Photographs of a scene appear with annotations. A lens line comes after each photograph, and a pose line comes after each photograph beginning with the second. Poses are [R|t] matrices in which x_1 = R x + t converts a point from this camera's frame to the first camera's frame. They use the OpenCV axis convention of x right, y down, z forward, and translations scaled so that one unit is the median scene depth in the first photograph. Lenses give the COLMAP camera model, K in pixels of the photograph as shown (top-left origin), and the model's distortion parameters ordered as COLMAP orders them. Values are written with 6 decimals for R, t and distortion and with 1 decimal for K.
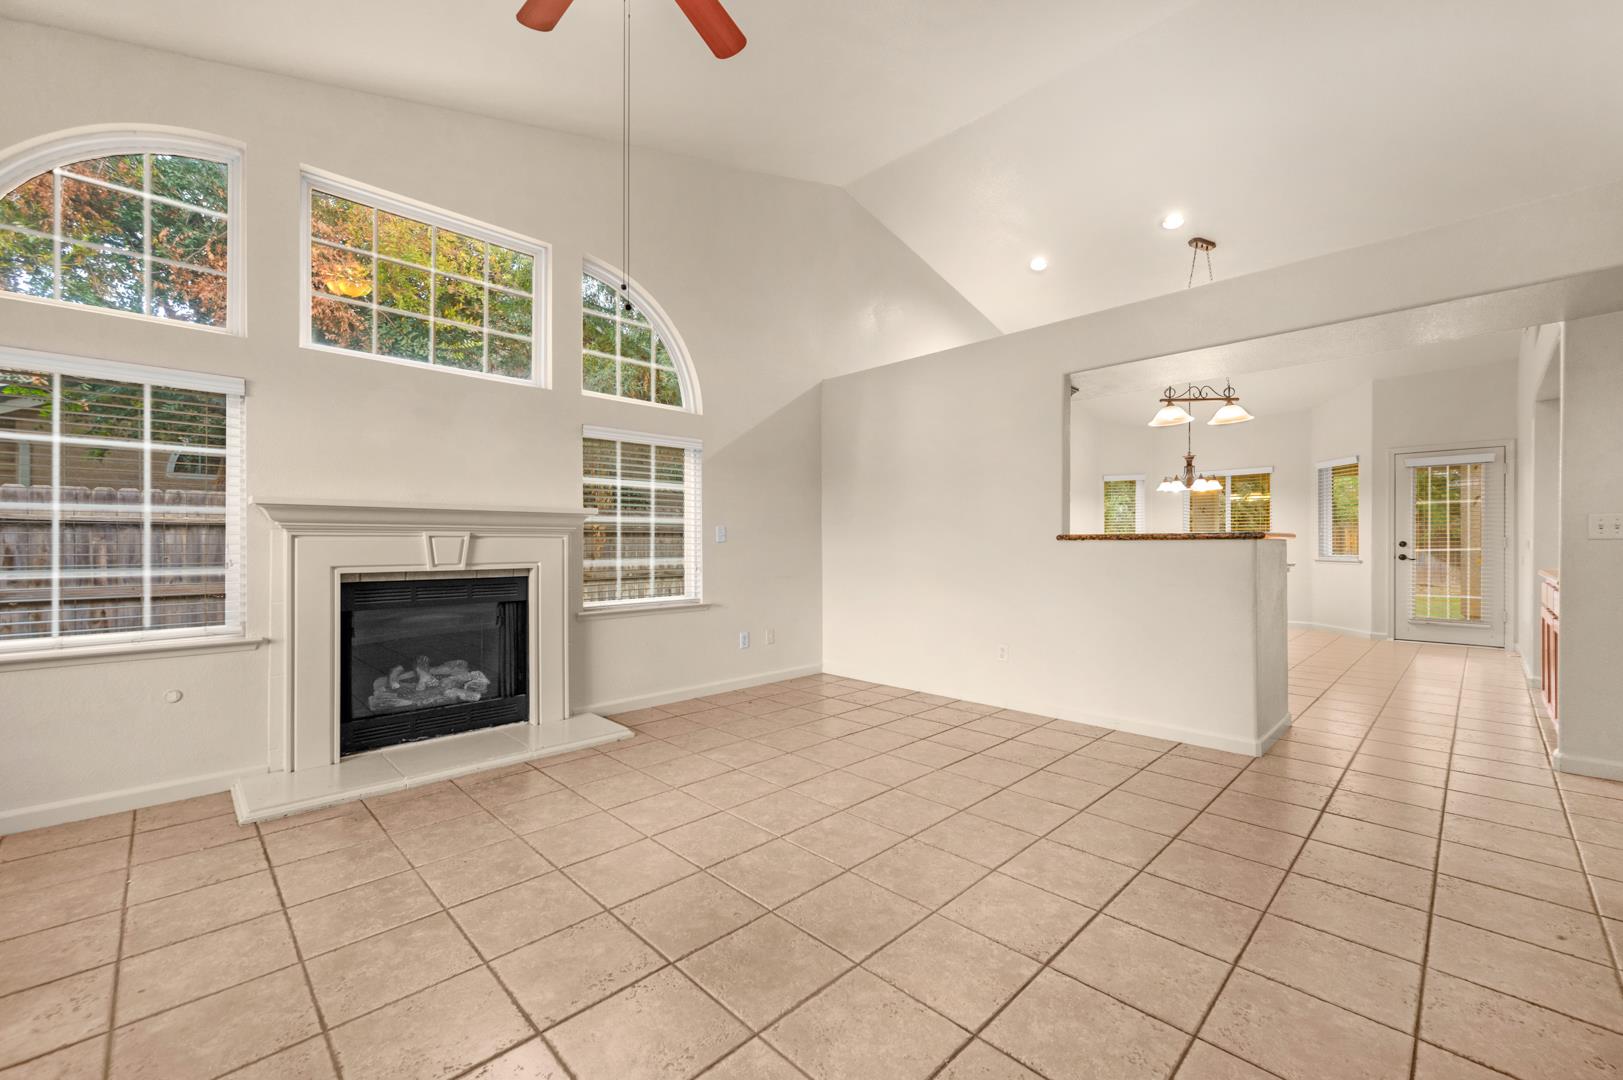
lens RADIAL K [[667.1, 0, 730.3], [0, 667.1, 542.1], [0, 0, 1]] dist [0.001159, 0.000114]
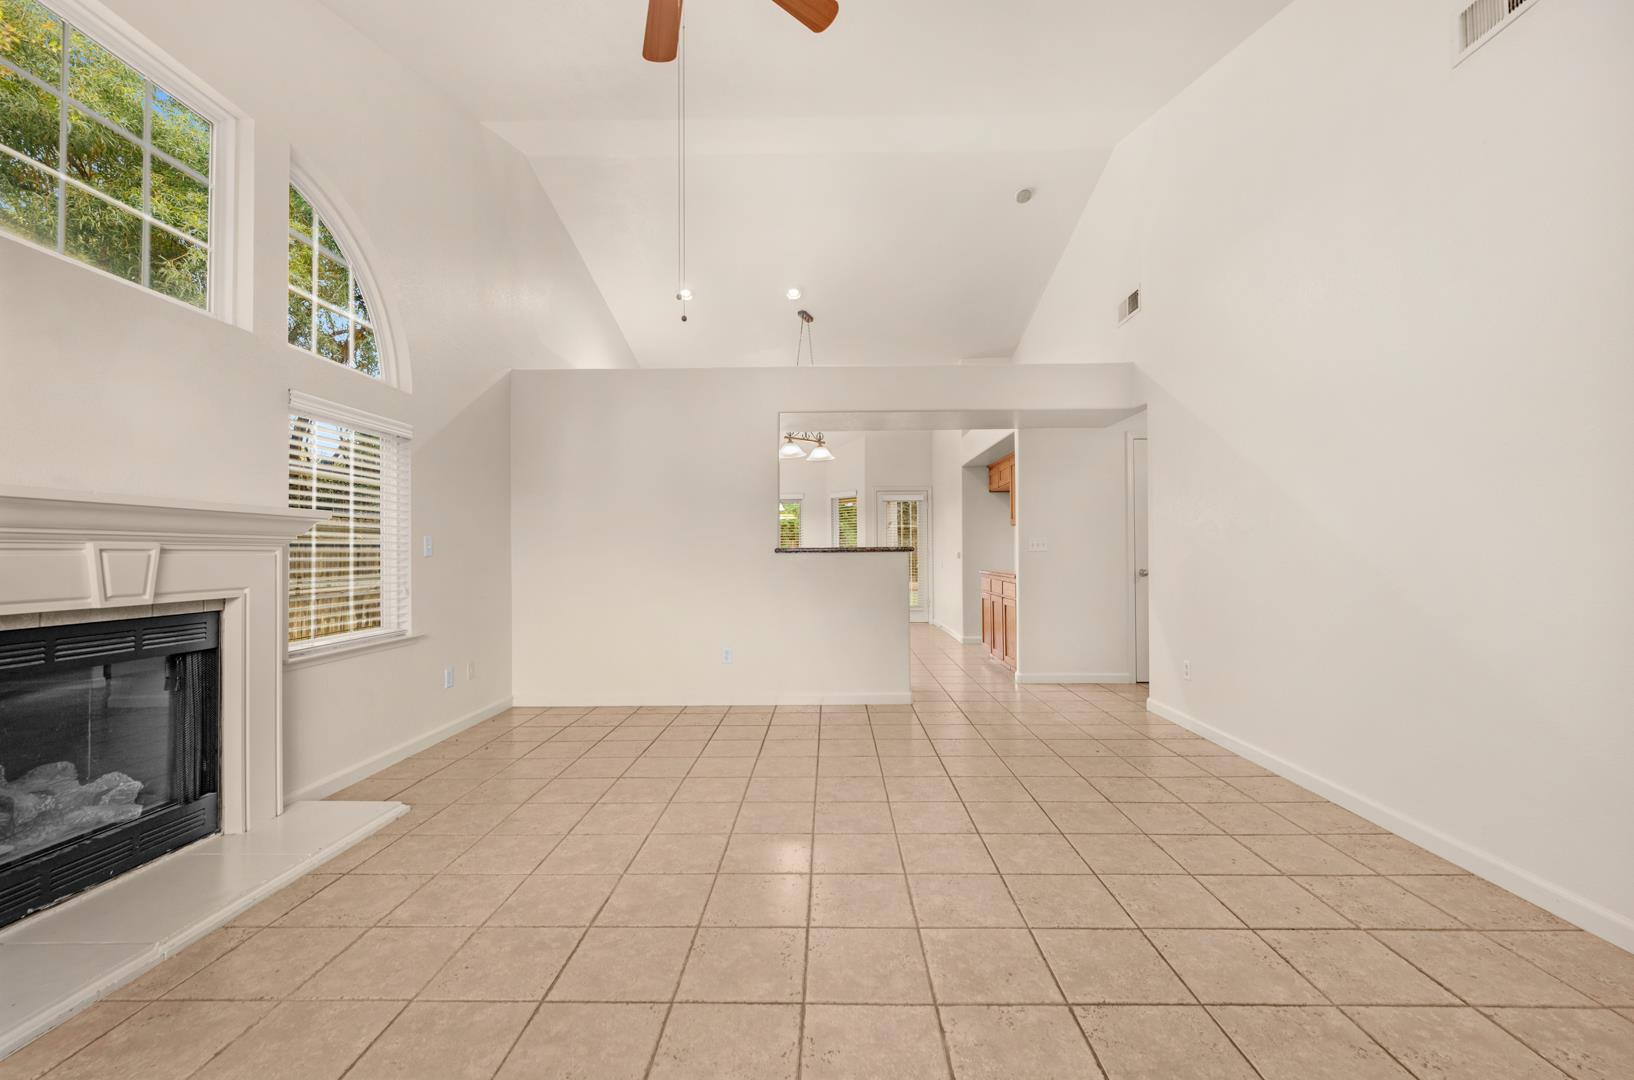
lens RADIAL K [[763.8, 0, 819.0], [0, 763.8, 545.8], [0, 0, 1]] dist [0.004998, -0.000226]
pose [[0.657290, 0.003424, 0.753630, -0.505717], [0.007709, 0.999907, -0.011267, 0.000590], [-0.753599, 0.013216, 0.657202, 0.061985]]
